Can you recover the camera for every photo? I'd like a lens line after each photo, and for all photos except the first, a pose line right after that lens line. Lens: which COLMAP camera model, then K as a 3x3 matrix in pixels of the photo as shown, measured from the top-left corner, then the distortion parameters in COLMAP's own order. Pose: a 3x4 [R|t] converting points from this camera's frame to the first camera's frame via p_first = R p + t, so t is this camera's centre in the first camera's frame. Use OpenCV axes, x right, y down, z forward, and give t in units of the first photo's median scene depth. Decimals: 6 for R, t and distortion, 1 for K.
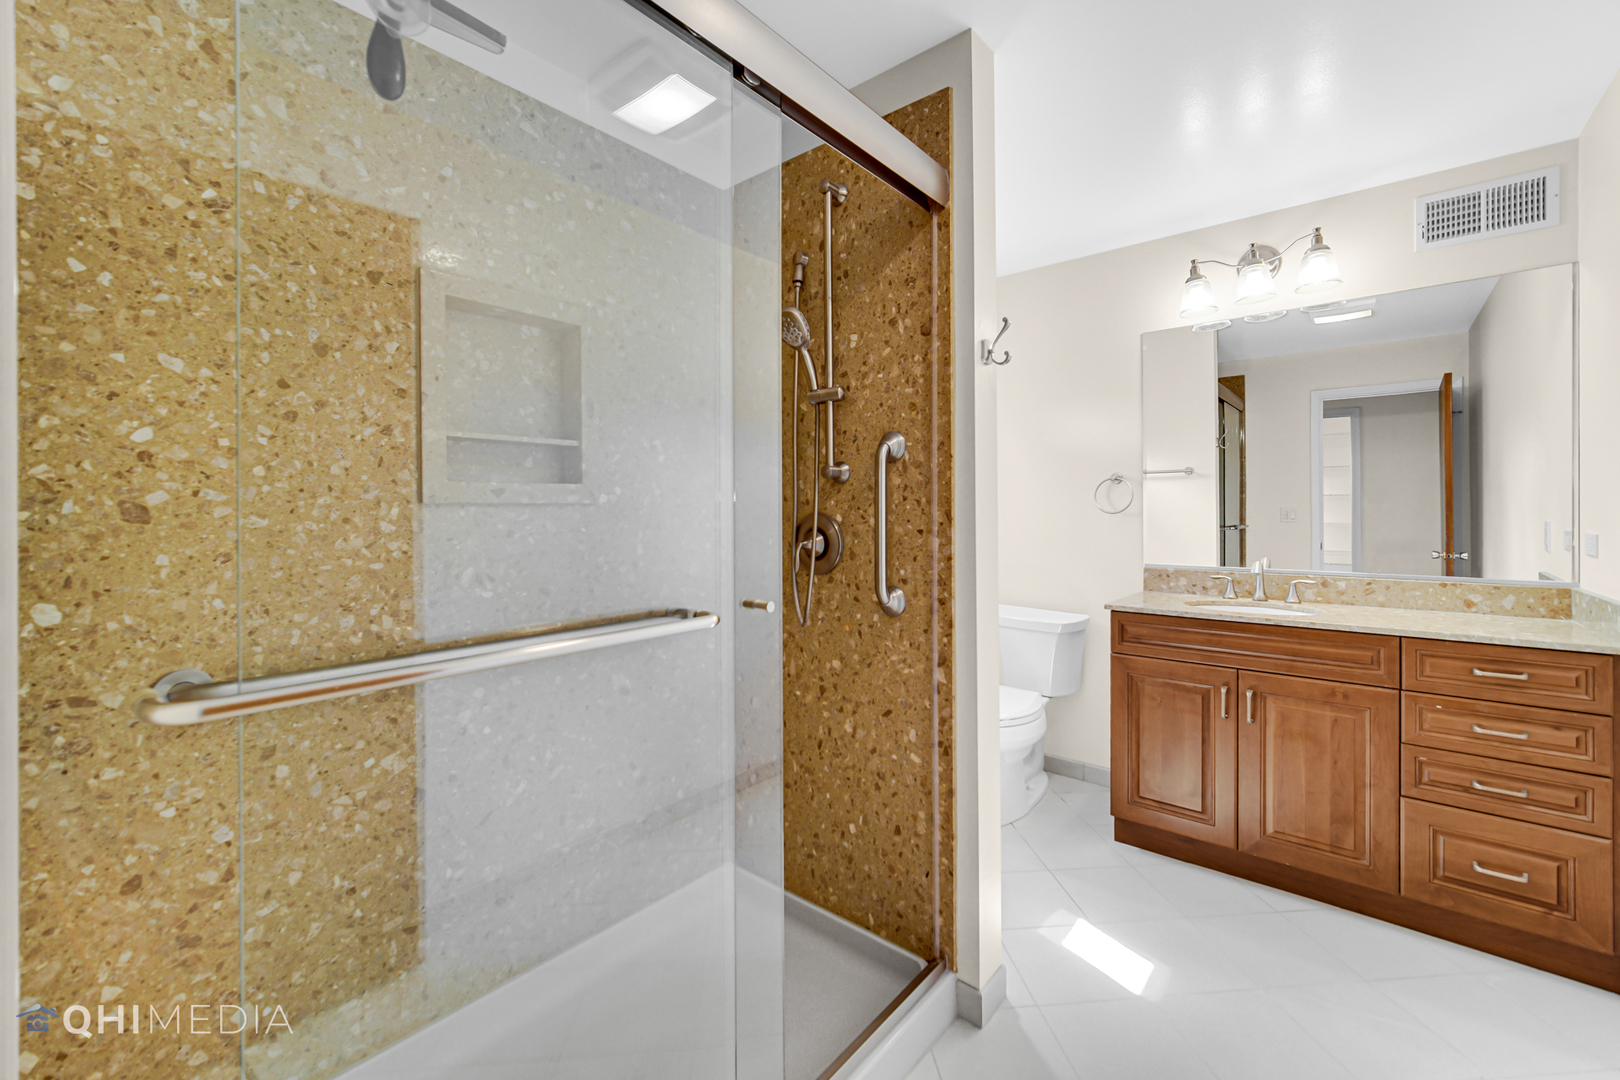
lens RADIAL K [[654.2, 0, 811.1], [0, 654.2, 524.2], [0, 0, 1]] dist [-0.003515, -0.000604]
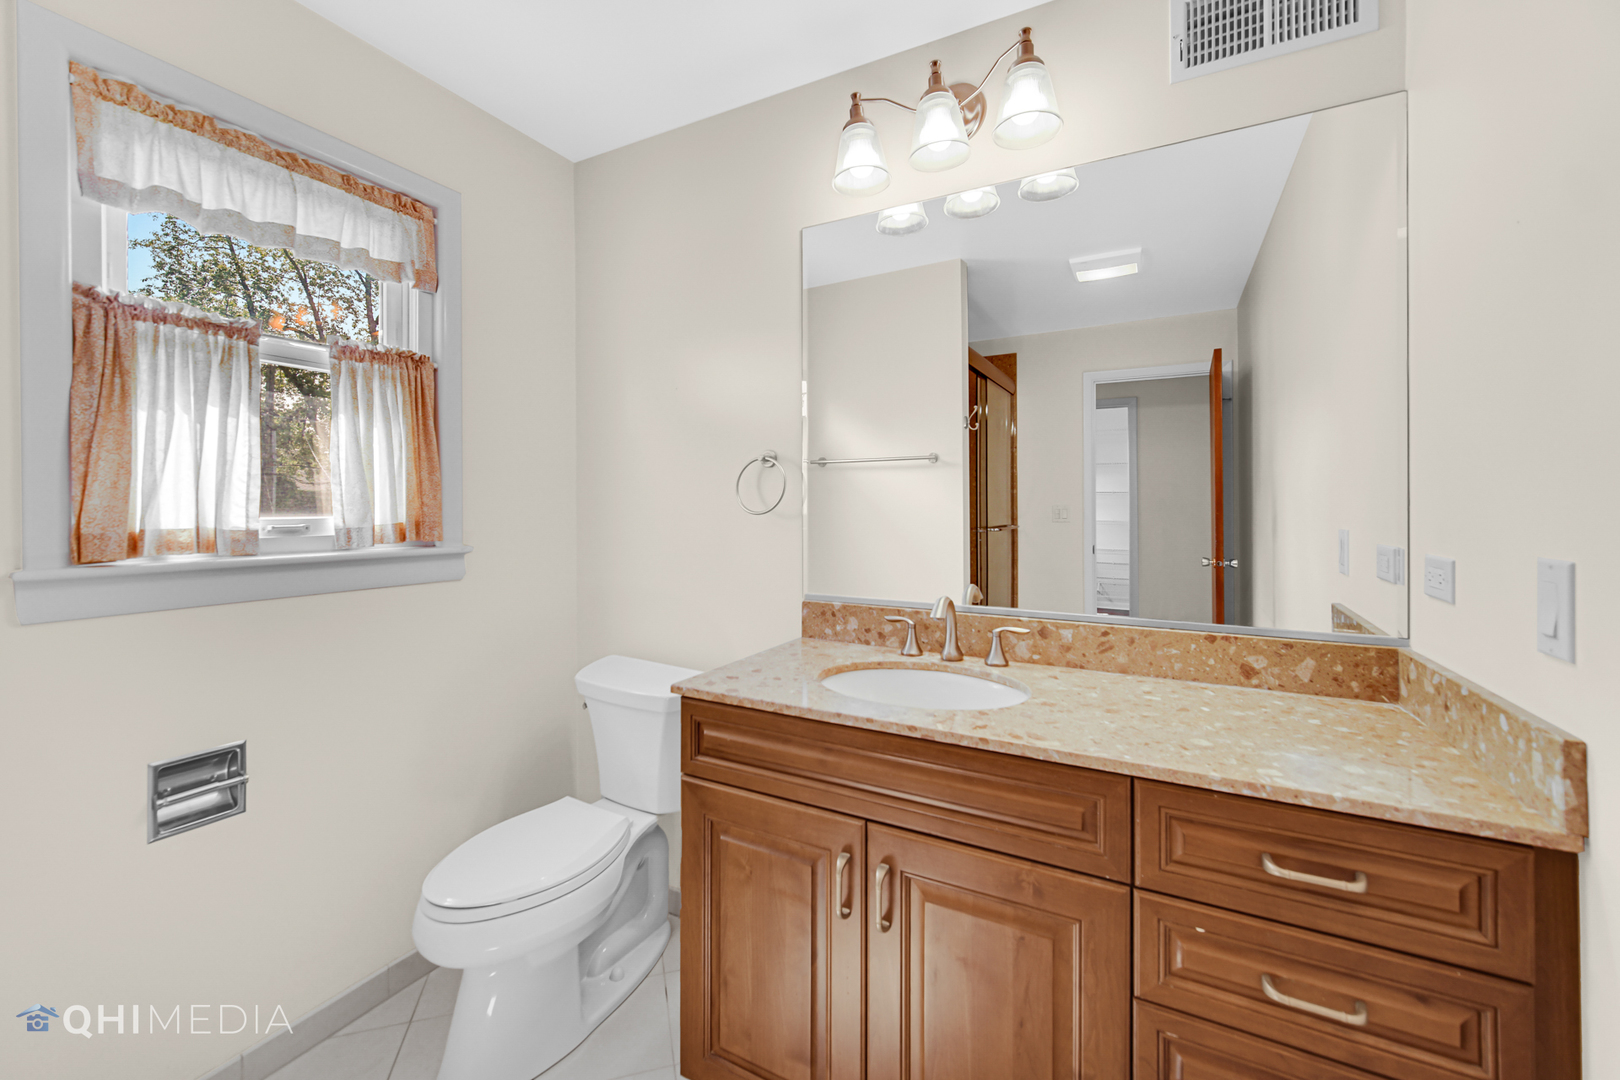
lens RADIAL K [[654.2, 0, 793.8], [0, 654.2, 514.1], [0, 0, 1]] dist [-0.003515, -0.000604]
pose [[0.980543, 0.006160, 0.196209, 0.459266], [-0.004769, 0.999960, -0.007561, -0.013917], [-0.196248, 0.006478, 0.980533, 0.468689]]
